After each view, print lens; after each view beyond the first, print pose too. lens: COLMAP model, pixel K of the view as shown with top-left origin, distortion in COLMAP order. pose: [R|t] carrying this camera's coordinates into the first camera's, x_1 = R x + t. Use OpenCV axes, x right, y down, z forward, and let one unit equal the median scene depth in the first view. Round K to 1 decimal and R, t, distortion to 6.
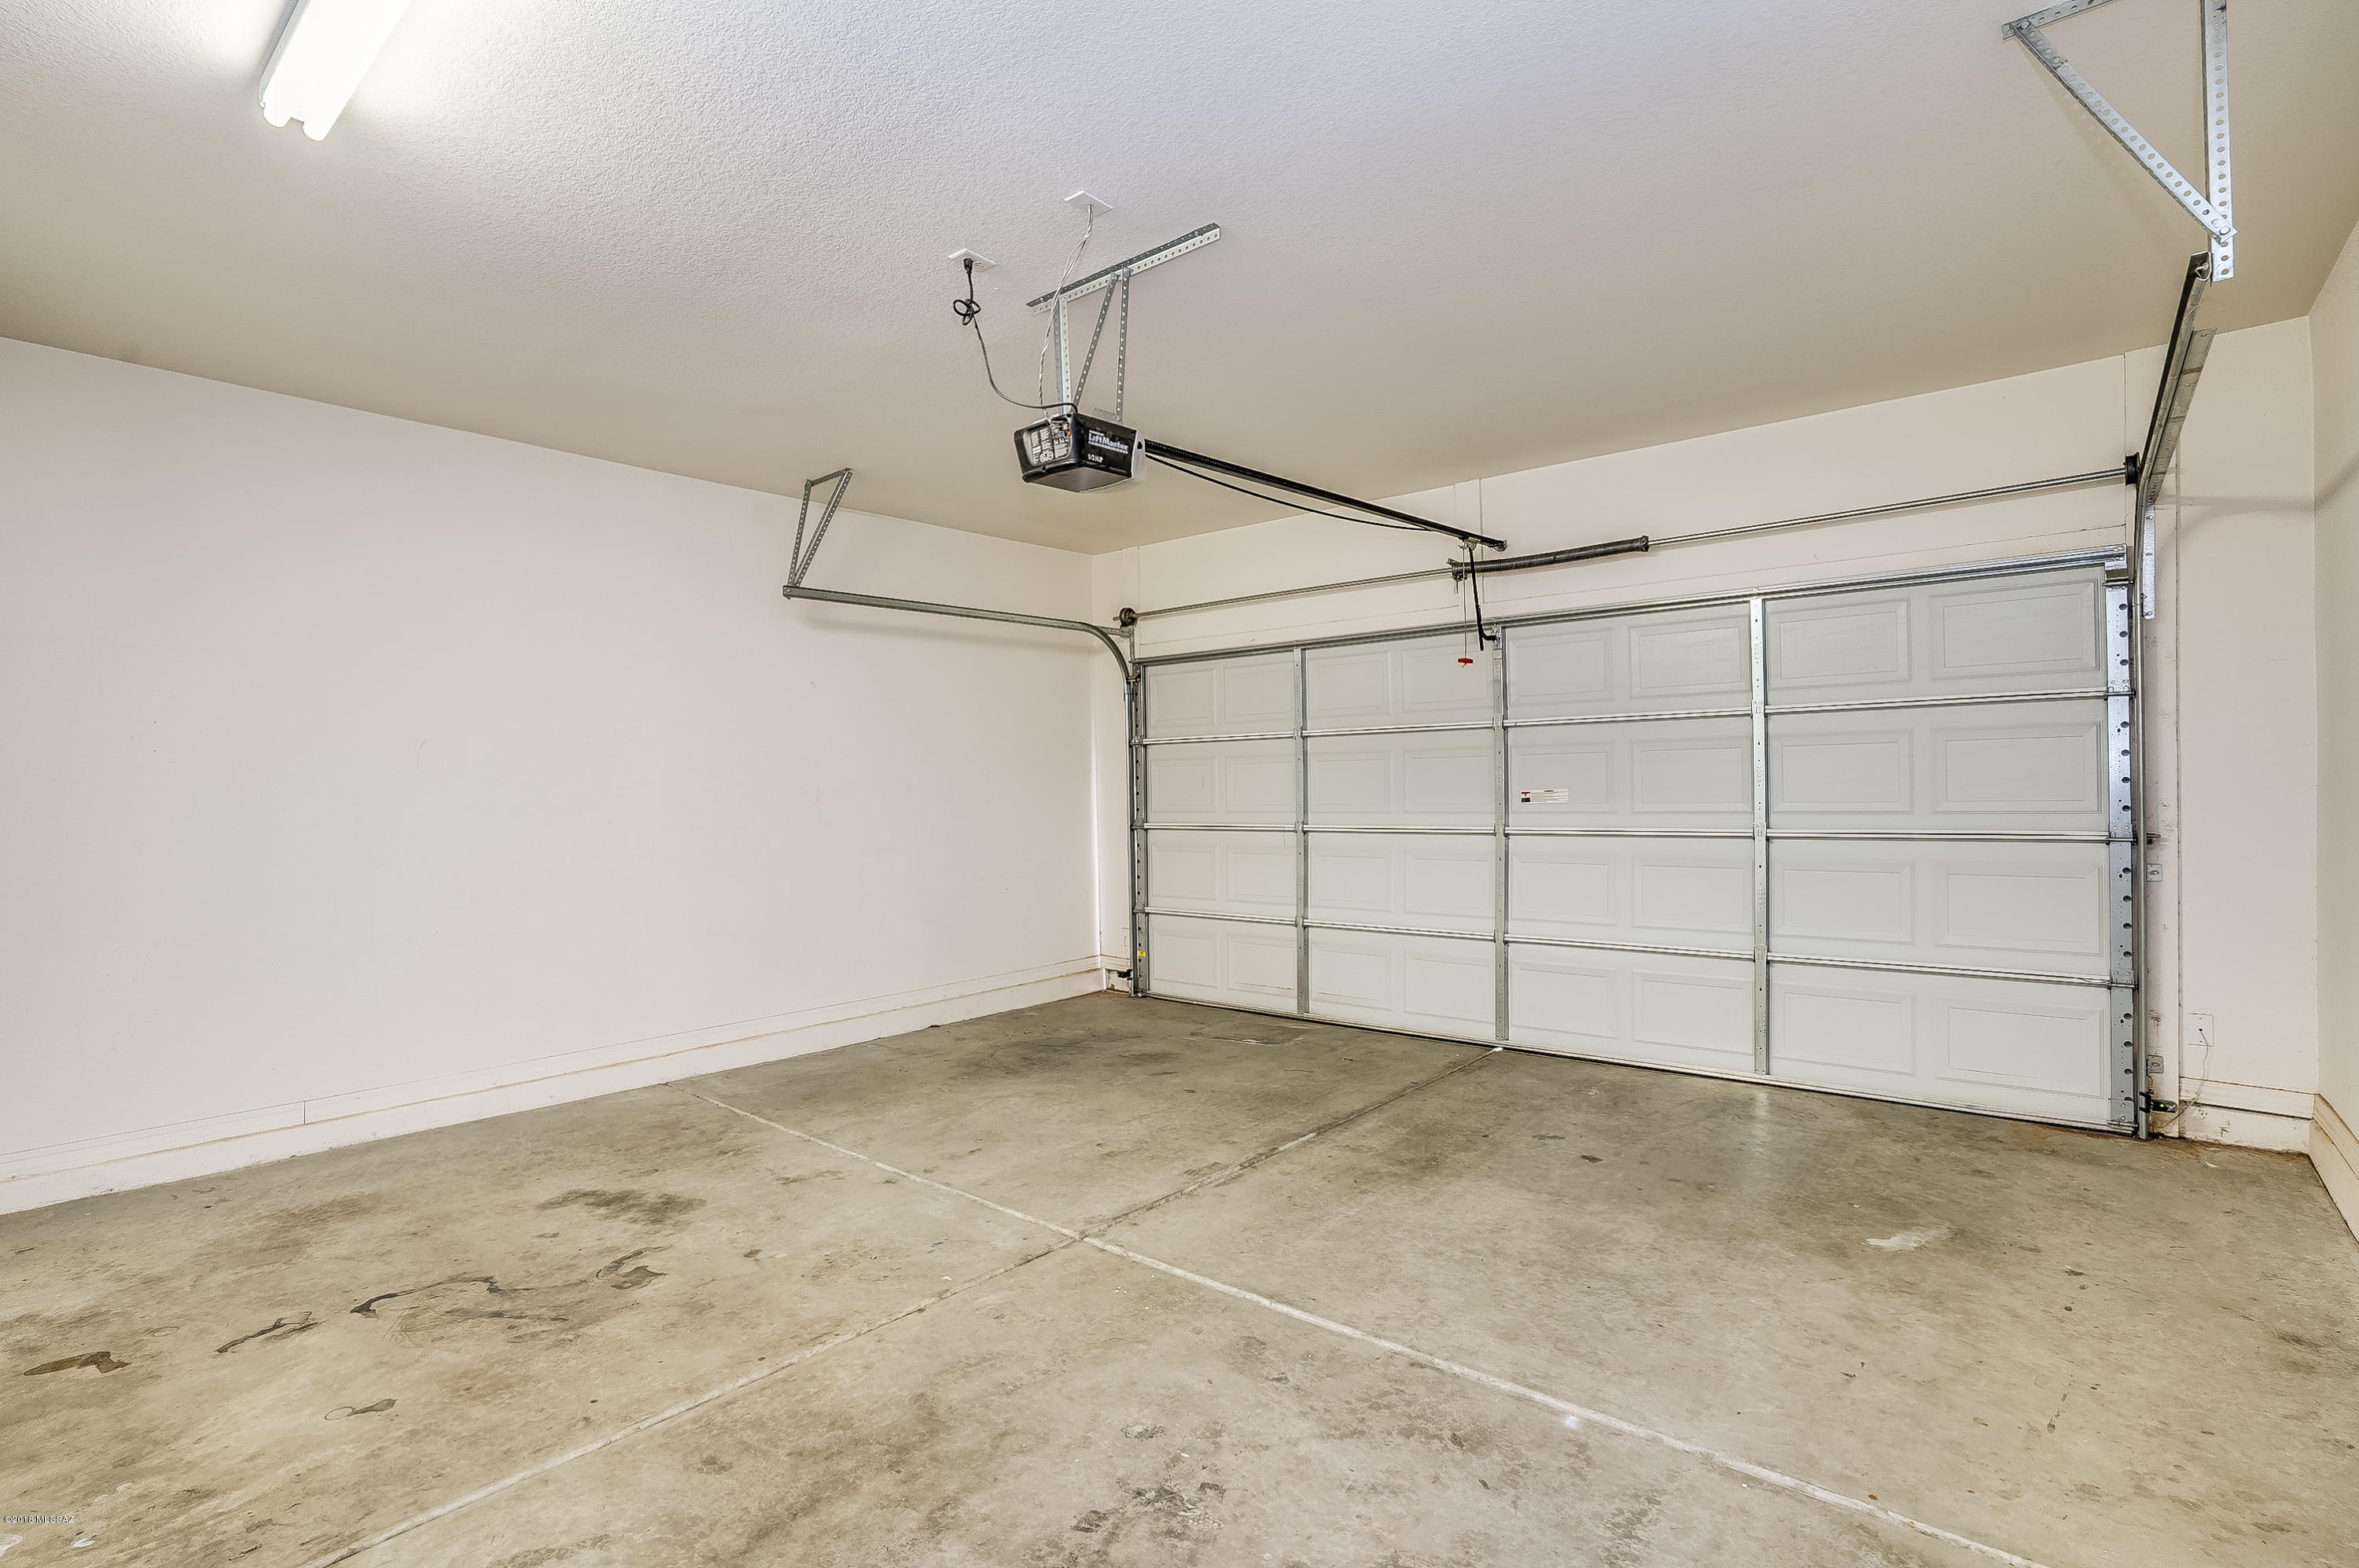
lens RADIAL K [[1080.9, 0, 1178.9], [0, 1080.9, 782.4], [0, 0, 1]] dist [-0.002775, 0.000040]
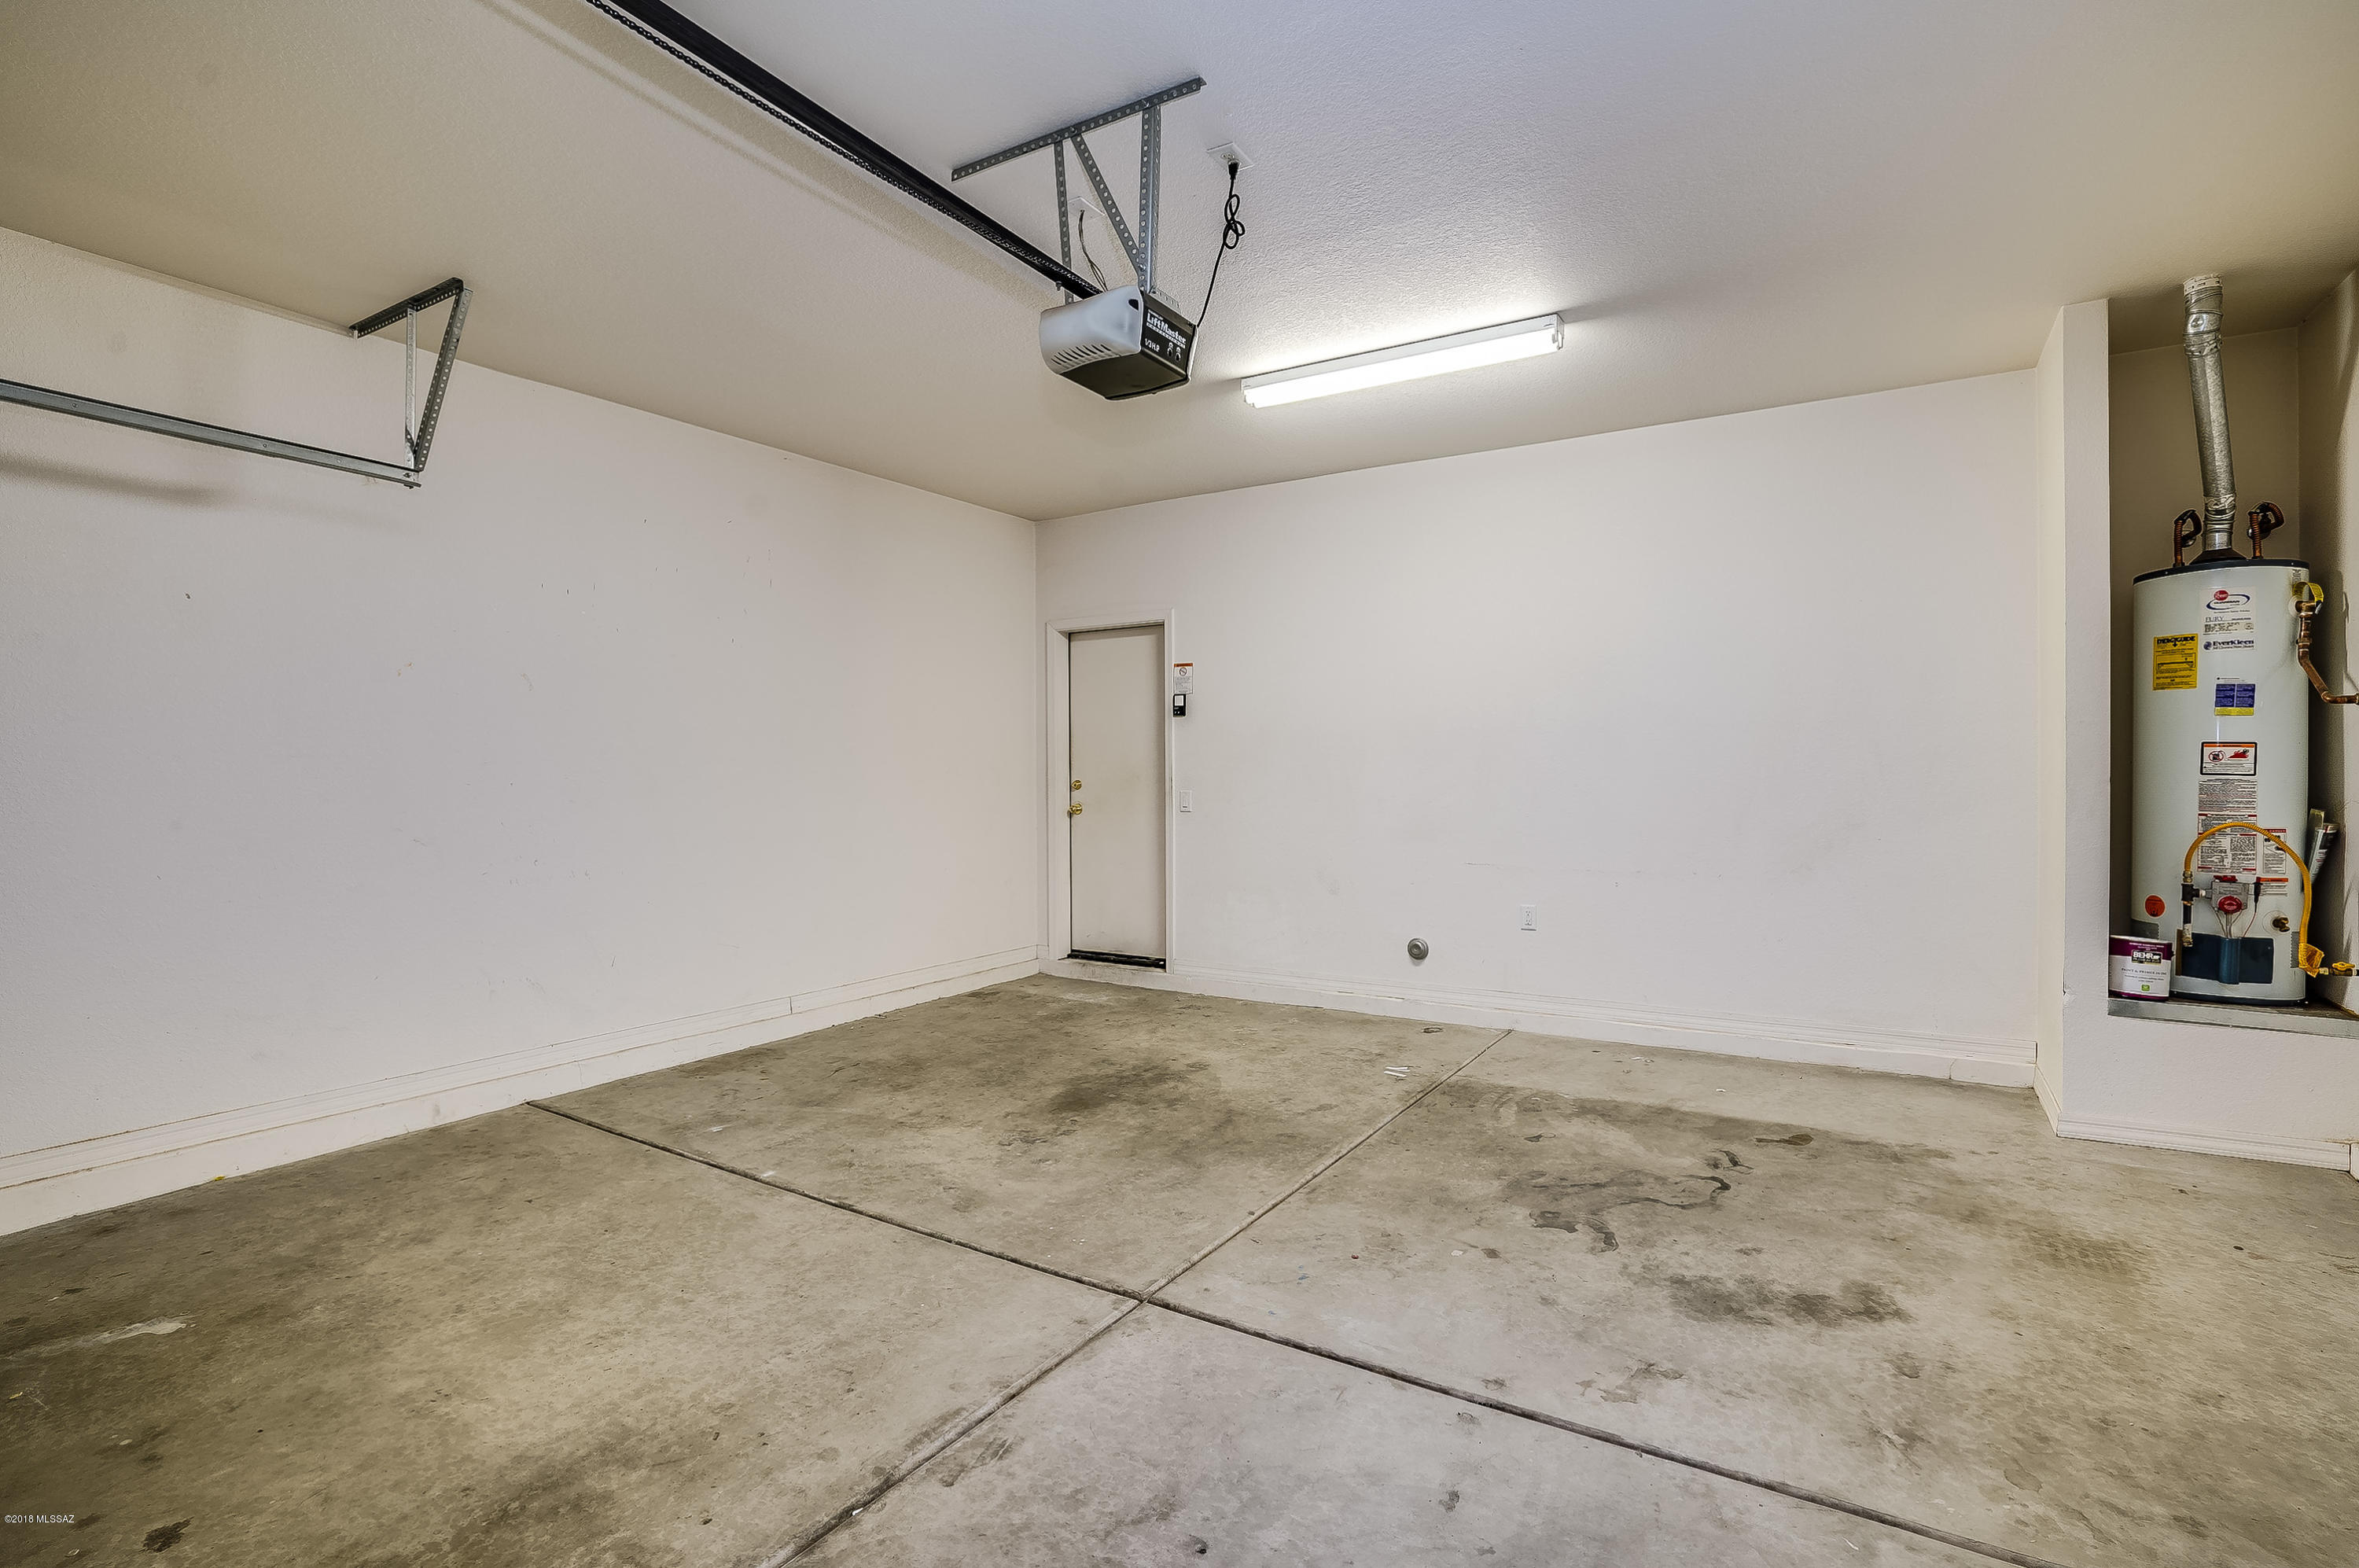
lens RADIAL K [[1080.9, 0, 1182.0], [0, 1080.9, 781.4], [0, 0, 1]] dist [-0.002775, 0.000040]
pose [[-0.989287, 0.027357, -0.143400, -0.014303], [0.026176, 0.999606, 0.010115, 0.018857], [0.143620, 0.006253, -0.989613, 1.966447]]
